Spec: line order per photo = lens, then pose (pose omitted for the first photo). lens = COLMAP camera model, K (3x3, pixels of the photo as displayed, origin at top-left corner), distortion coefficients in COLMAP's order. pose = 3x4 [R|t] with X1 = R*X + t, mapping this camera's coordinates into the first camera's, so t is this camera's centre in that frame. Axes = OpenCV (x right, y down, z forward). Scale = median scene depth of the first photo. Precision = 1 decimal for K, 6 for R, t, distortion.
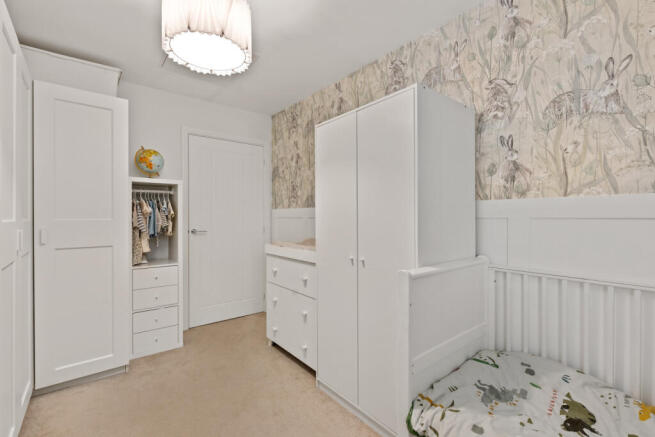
lens RADIAL K [[297.5, 0, 326.4], [0, 297.5, 215.7], [0, 0, 1]] dist [-0.002514, 0.000165]
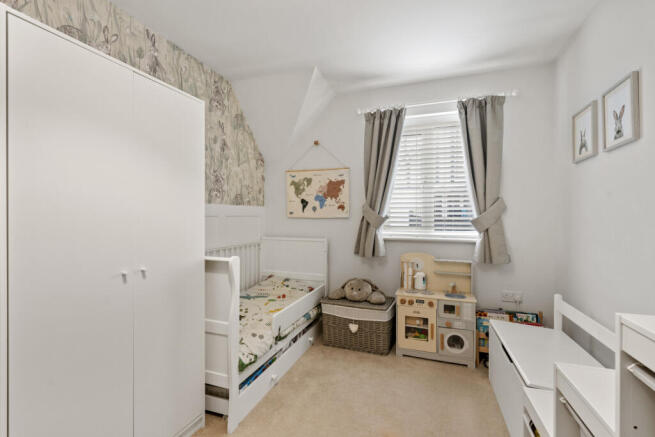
lens RADIAL K [[297.5, 0, 326.4], [0, 297.5, 215.7], [0, 0, 1]] dist [-0.002514, 0.000165]
pose [[-0.518119, -0.002652, 0.855304, -0.947428], [-0.009817, 0.999948, -0.002847, 0.003853], [-0.855252, -0.009872, -0.518118, 1.172096]]
